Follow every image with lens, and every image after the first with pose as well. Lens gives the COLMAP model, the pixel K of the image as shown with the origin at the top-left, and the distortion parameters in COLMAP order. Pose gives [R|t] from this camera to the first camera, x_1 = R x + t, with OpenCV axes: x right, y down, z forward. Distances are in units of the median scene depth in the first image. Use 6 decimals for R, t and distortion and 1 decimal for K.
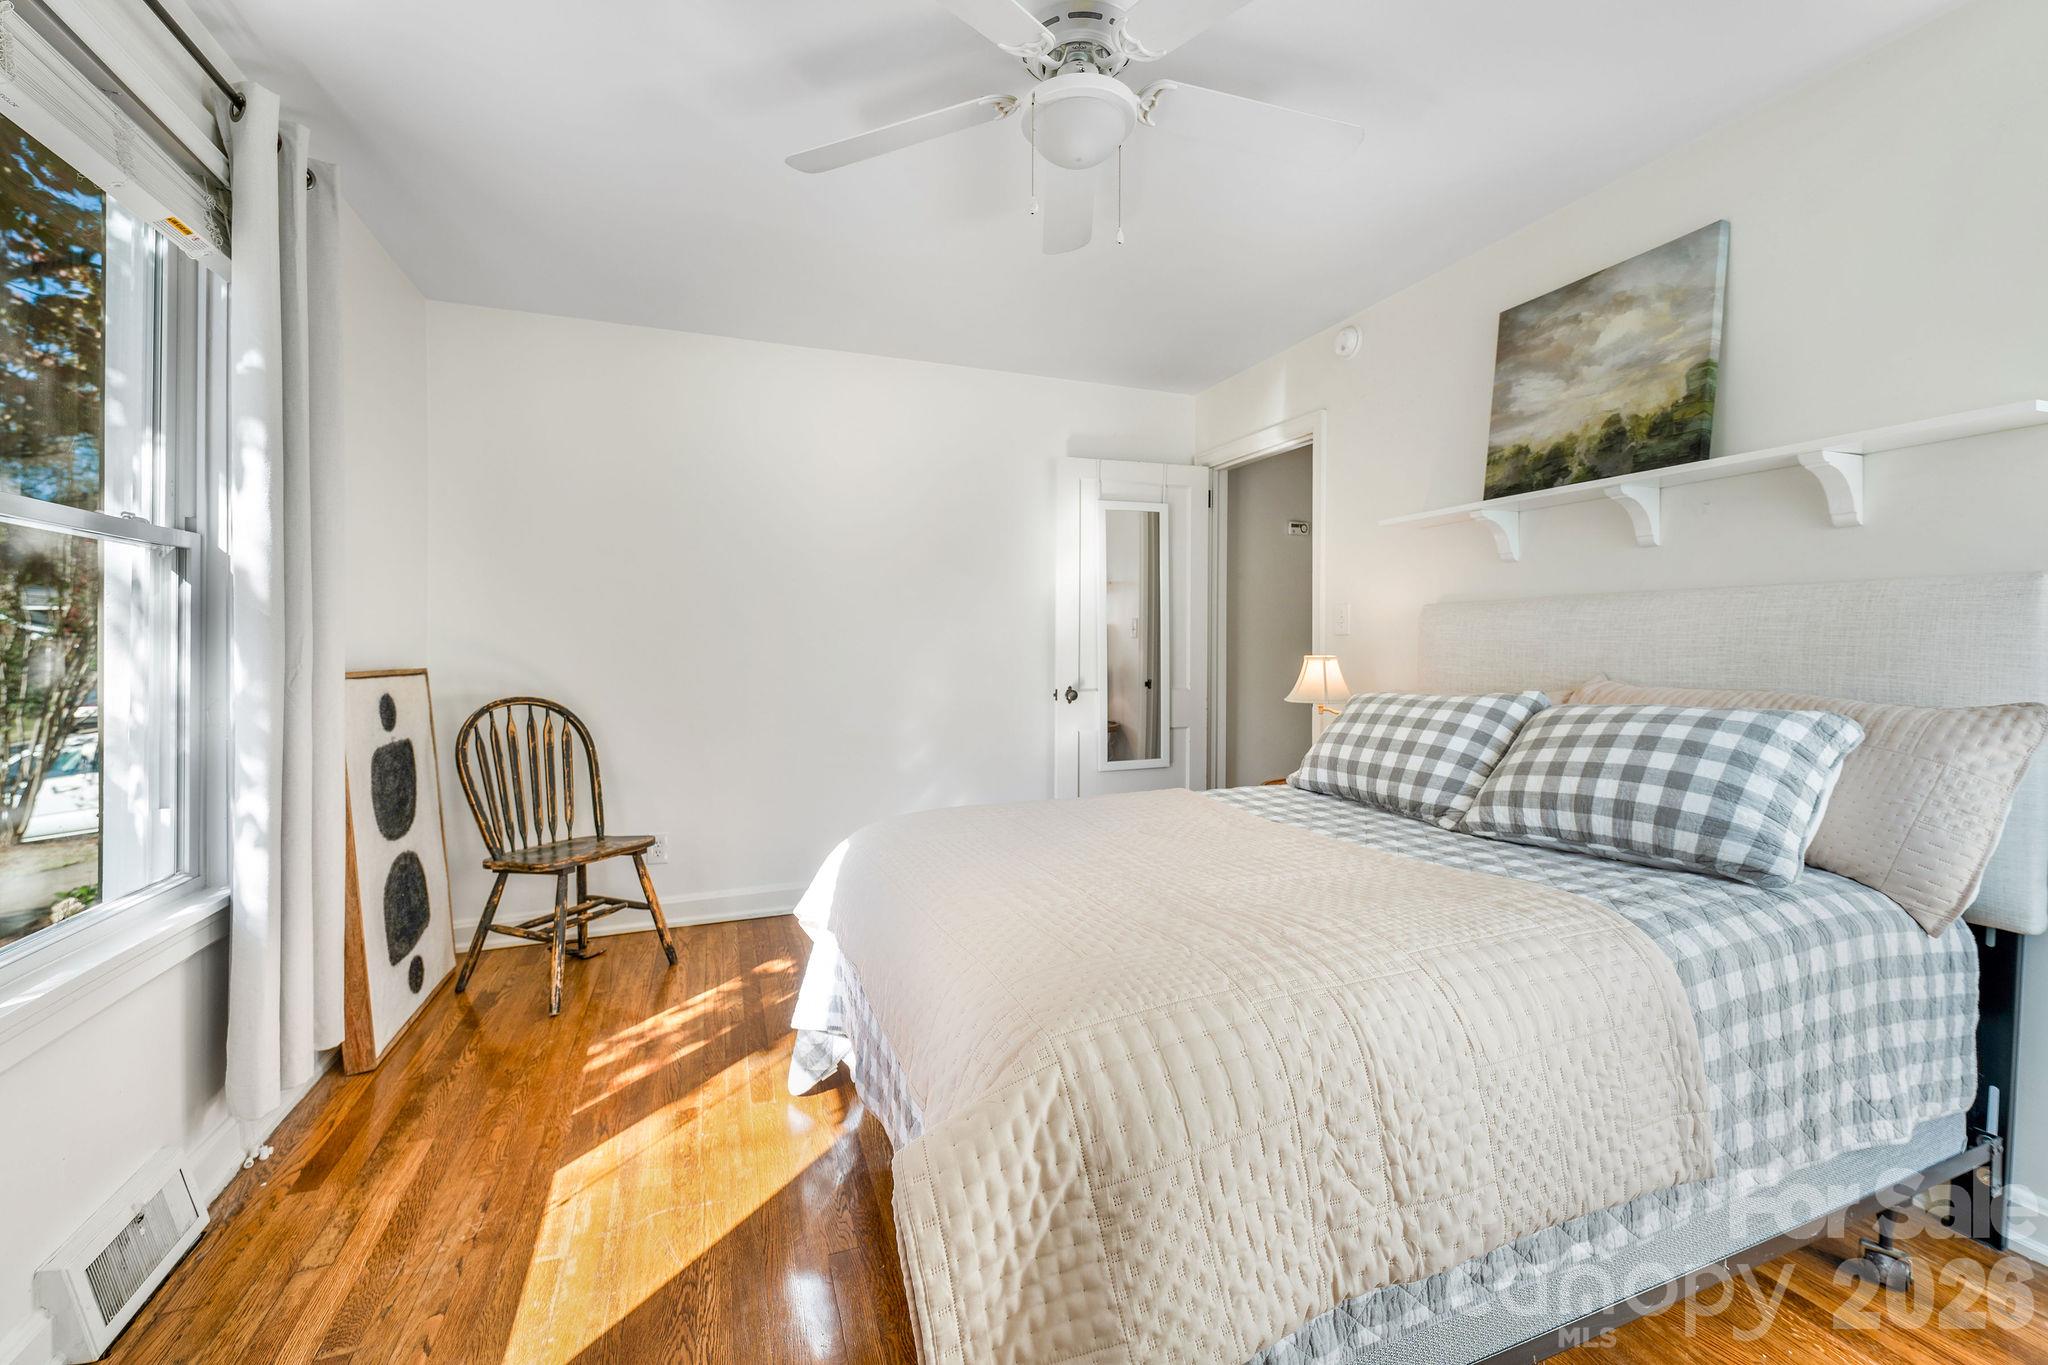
lens RADIAL K [[841.6, 0, 1023.8], [0, 841.6, 649.8], [0, 0, 1]] dist [0.000198, -0.000008]
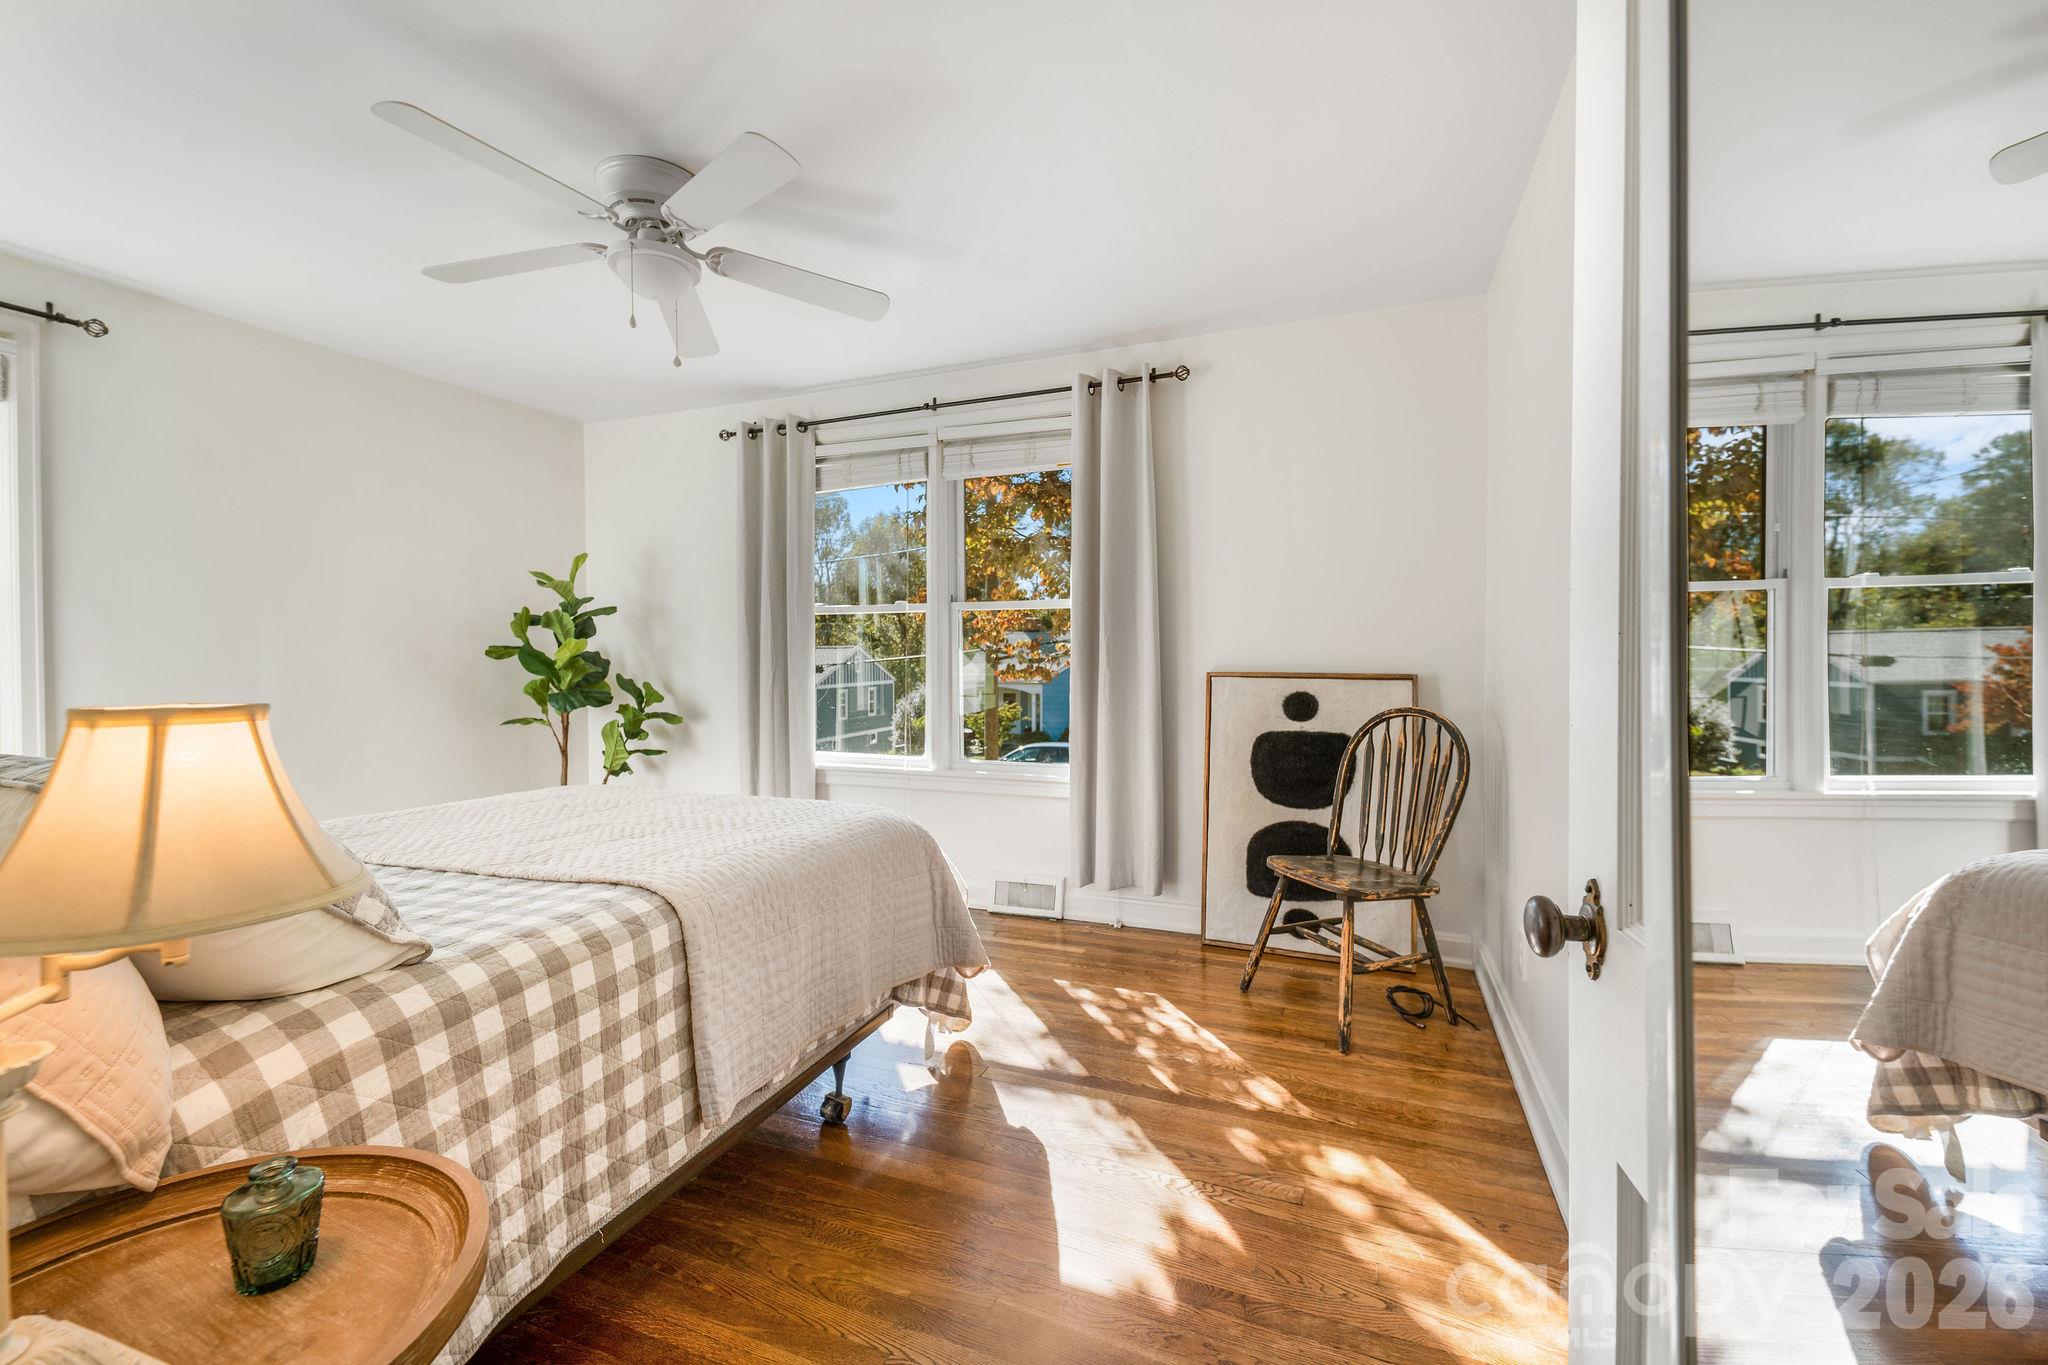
lens RADIAL K [[841.6, 0, 1023.8], [0, 841.6, 649.8], [0, 0, 1]] dist [0.000198, -0.000008]
pose [[-0.680597, 0.002403, -0.732654, 0.406415], [0.004444, 0.999990, -0.000848, -0.010524], [0.732644, -0.003834, -0.680601, 1.394971]]
